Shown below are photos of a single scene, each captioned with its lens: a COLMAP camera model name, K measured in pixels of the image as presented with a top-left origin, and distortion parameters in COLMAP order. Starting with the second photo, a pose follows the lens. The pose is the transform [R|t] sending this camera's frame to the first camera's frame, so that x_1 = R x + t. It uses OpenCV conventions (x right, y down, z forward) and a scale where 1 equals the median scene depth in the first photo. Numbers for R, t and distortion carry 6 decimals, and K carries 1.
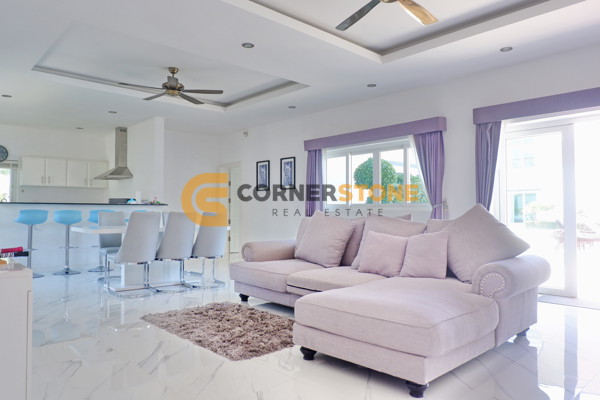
lens RADIAL K [[425.7, 0, 300.0], [0, 425.7, 200.0], [0, 0, 1]] dist [-0.028737, -0.000454]
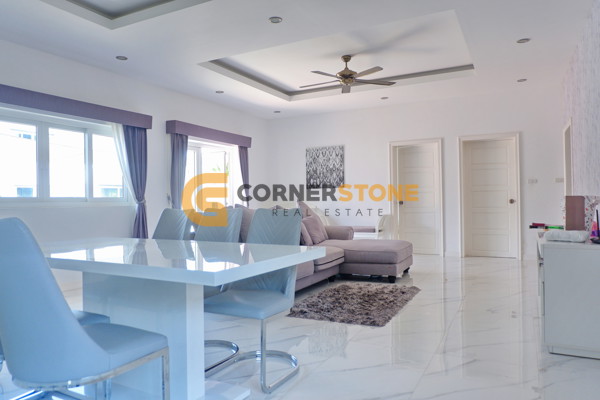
lens RADIAL K [[425.7, 0, 300.0], [0, 425.7, 200.0], [0, 0, 1]] dist [-0.028737, -0.000454]
pose [[-0.341406, 0.001649, 0.939914, -0.811218], [-0.022102, 0.999708, -0.009782, 0.014867], [-0.939656, -0.024113, -0.341270, 1.035633]]
